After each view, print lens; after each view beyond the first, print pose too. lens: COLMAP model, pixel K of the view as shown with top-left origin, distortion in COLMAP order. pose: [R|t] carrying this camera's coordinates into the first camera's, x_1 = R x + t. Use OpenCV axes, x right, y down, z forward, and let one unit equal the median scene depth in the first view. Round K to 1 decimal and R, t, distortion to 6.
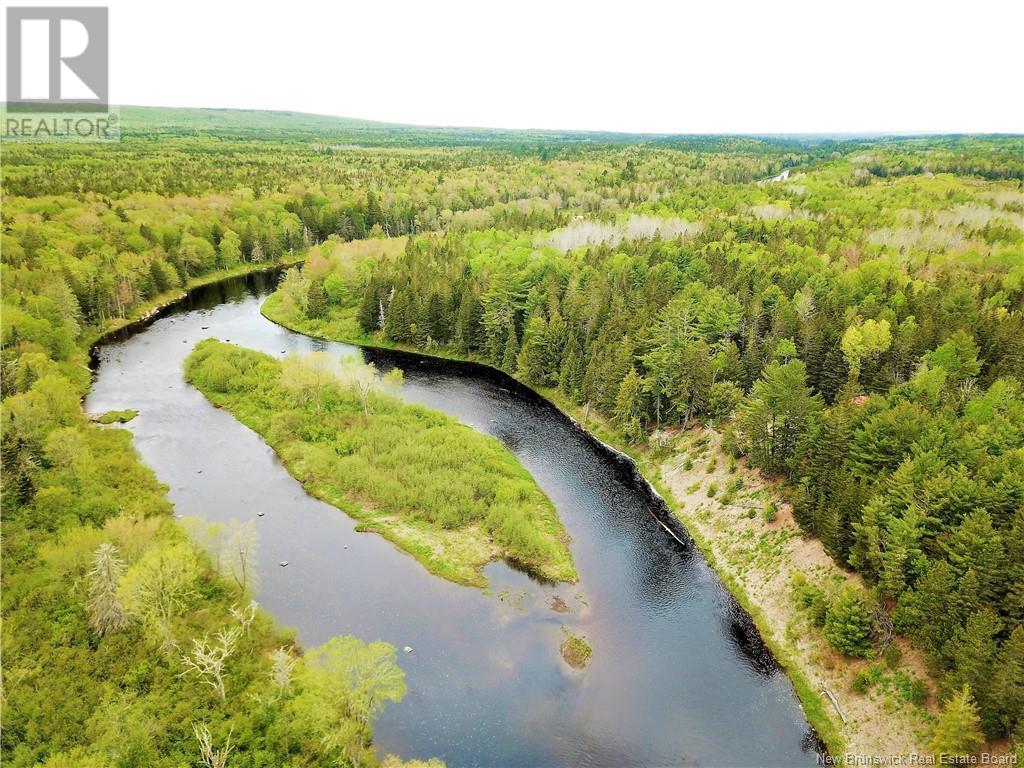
lens RADIAL K [[779.4, 0, 512.0], [0, 779.4, 384.0], [0, 0, 1]] dist [0.004804, 0.004497]
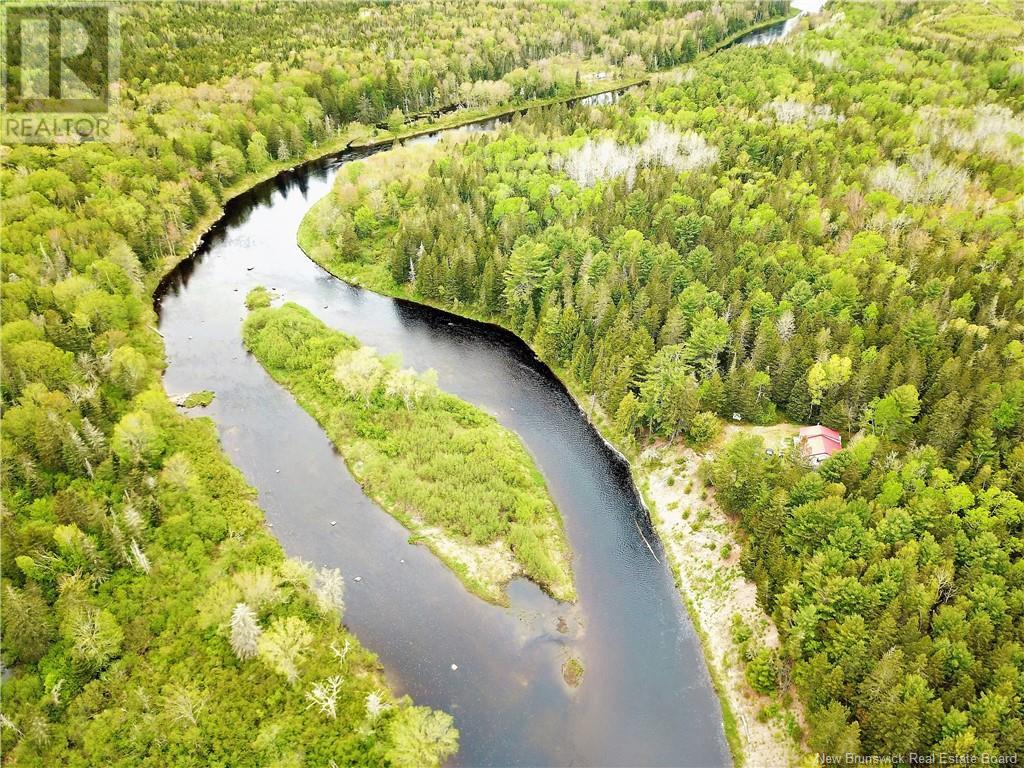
lens RADIAL K [[779.4, 0, 512.0], [0, 779.4, 384.0], [0, 0, 1]] dist [0.004804, 0.004497]
pose [[0.999723, 0.011209, -0.020701, -0.002433], [-0.005621, 0.967582, 0.252496, -0.276325], [0.022860, -0.252310, 0.967376, -0.130511]]
